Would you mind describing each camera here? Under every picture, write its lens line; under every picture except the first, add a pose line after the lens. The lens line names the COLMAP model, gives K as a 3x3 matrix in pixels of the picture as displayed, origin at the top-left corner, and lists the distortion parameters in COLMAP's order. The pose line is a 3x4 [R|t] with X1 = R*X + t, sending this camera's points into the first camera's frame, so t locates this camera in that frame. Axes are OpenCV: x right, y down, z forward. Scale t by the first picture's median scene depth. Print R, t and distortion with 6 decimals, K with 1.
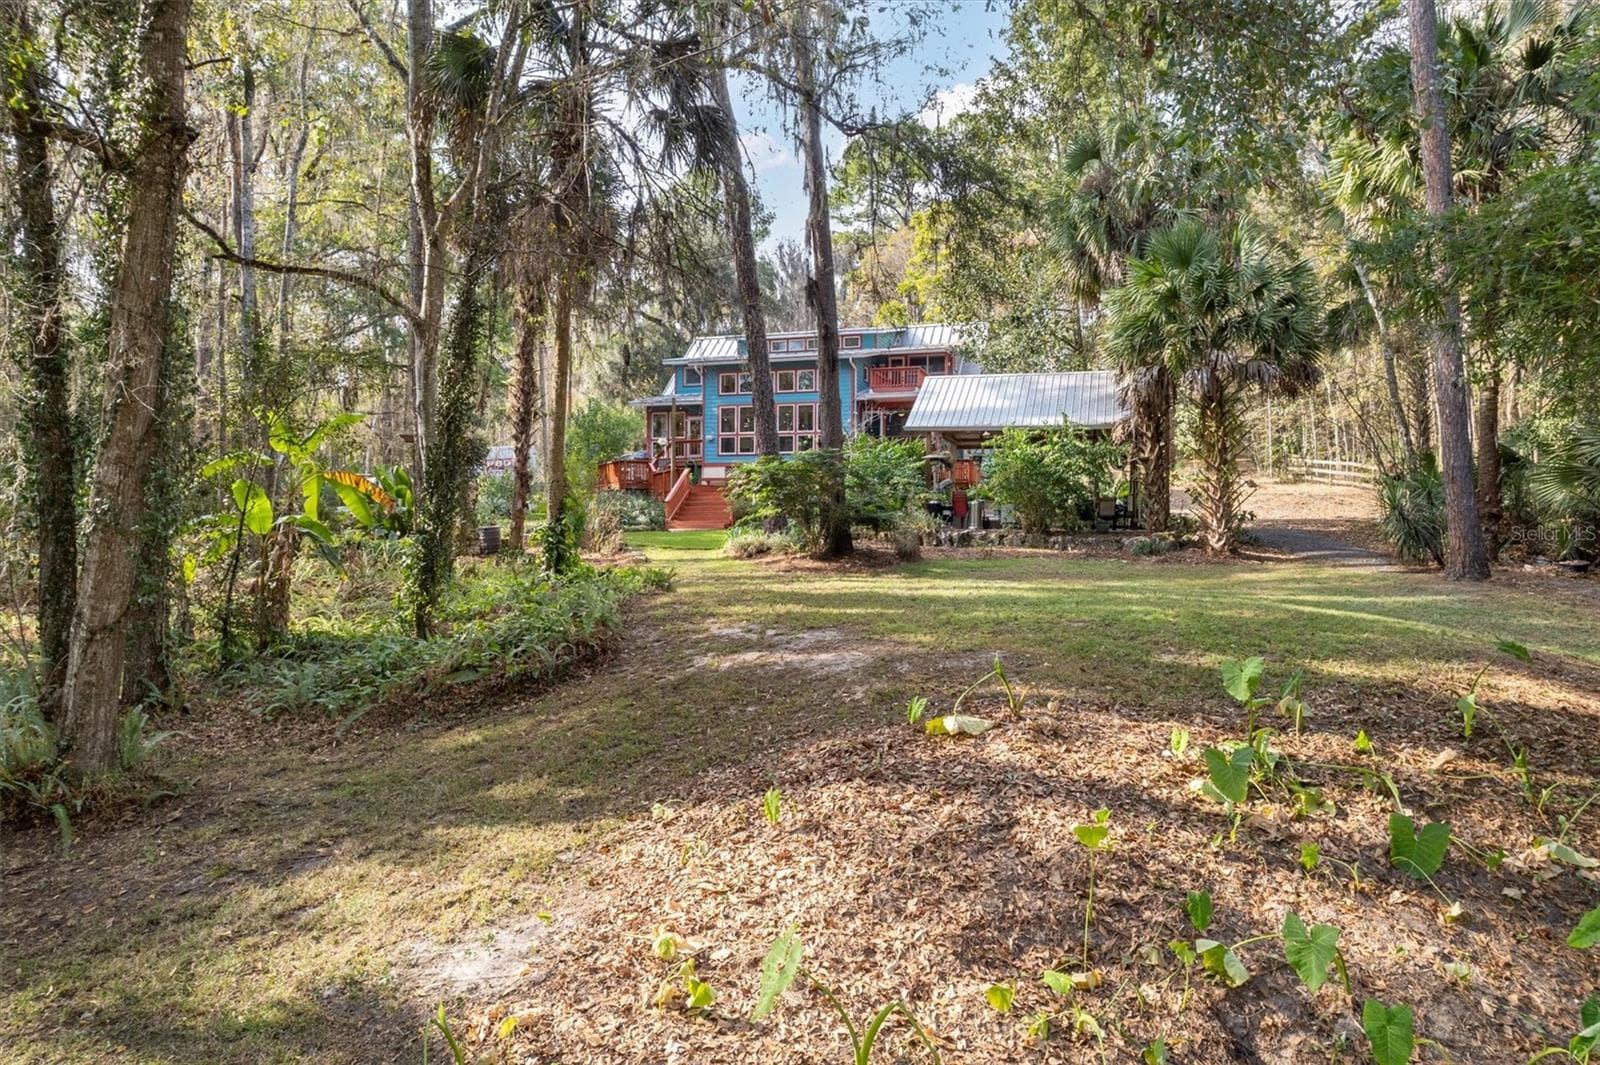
lens RADIAL K [[1156.4, 0, 826.2], [0, 1156.4, 532.0], [0, 0, 1]] dist [-0.085195, 0.001877]
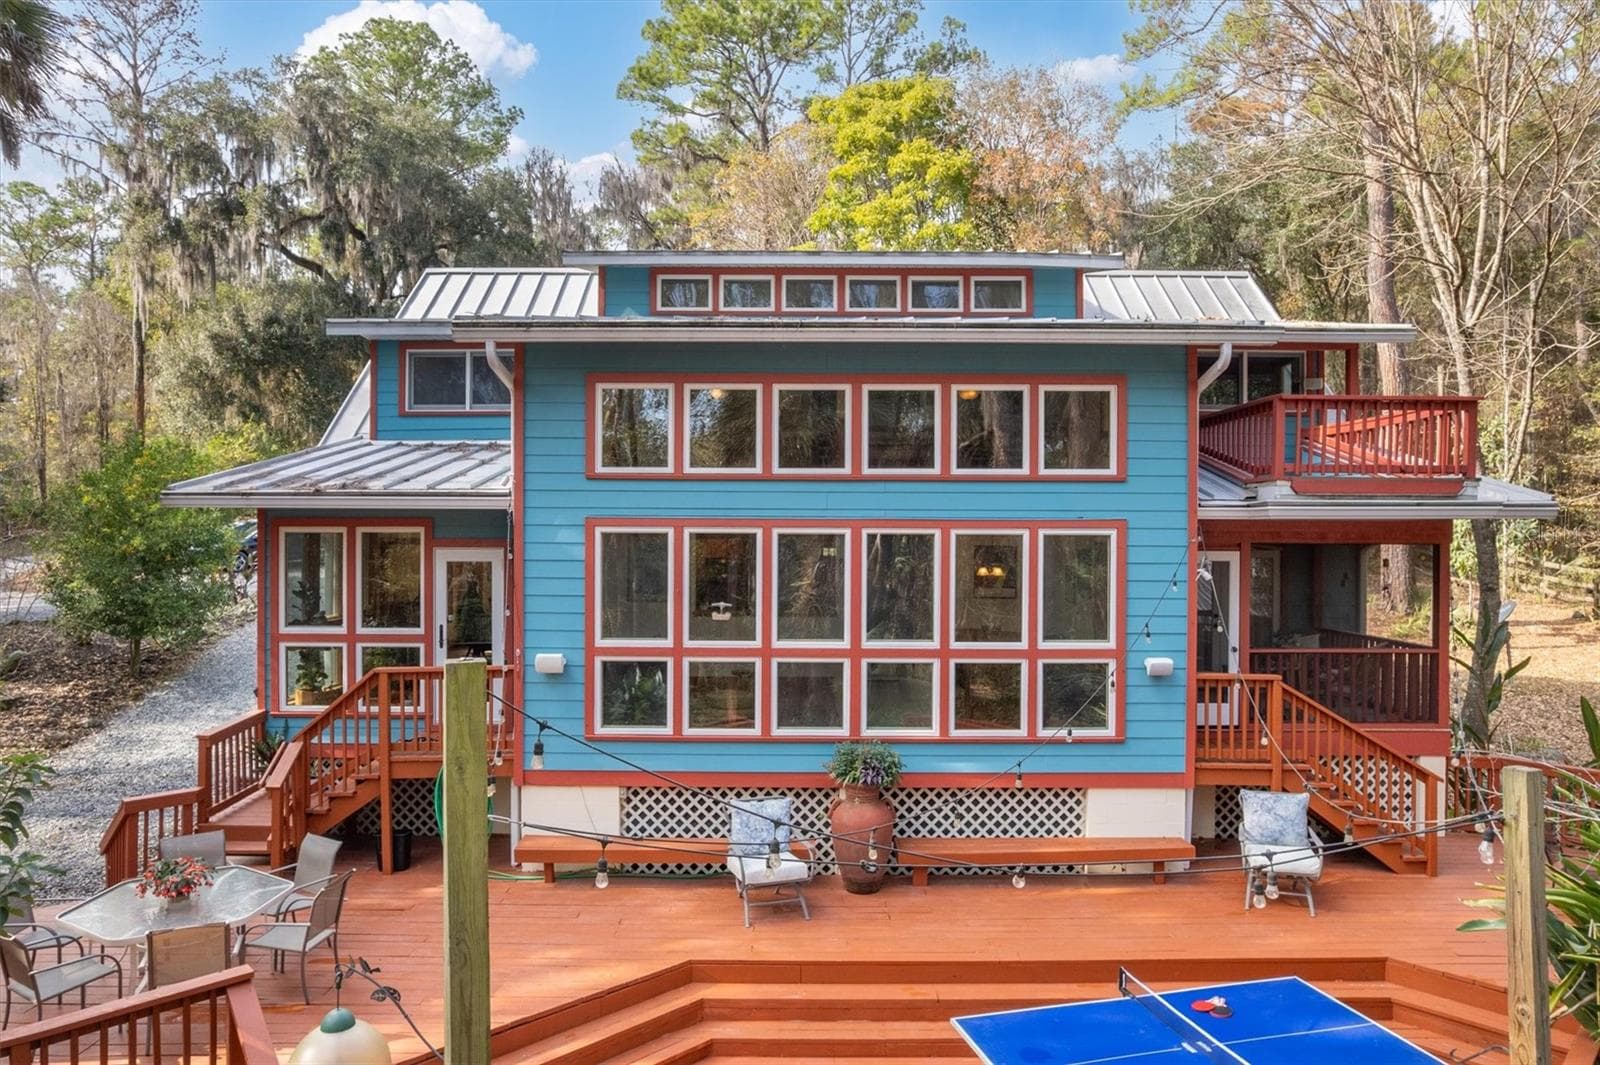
lens RADIAL K [[1156.4, 0, 826.2], [0, 1156.4, 532.0], [0, 0, 1]] dist [-0.085195, 0.001877]
pose [[0.960048, 0.013266, 0.279522, -0.106078], [-0.012416, 0.999911, -0.004813, -0.100671], [-0.279561, 0.001150, 0.960127, 0.726906]]
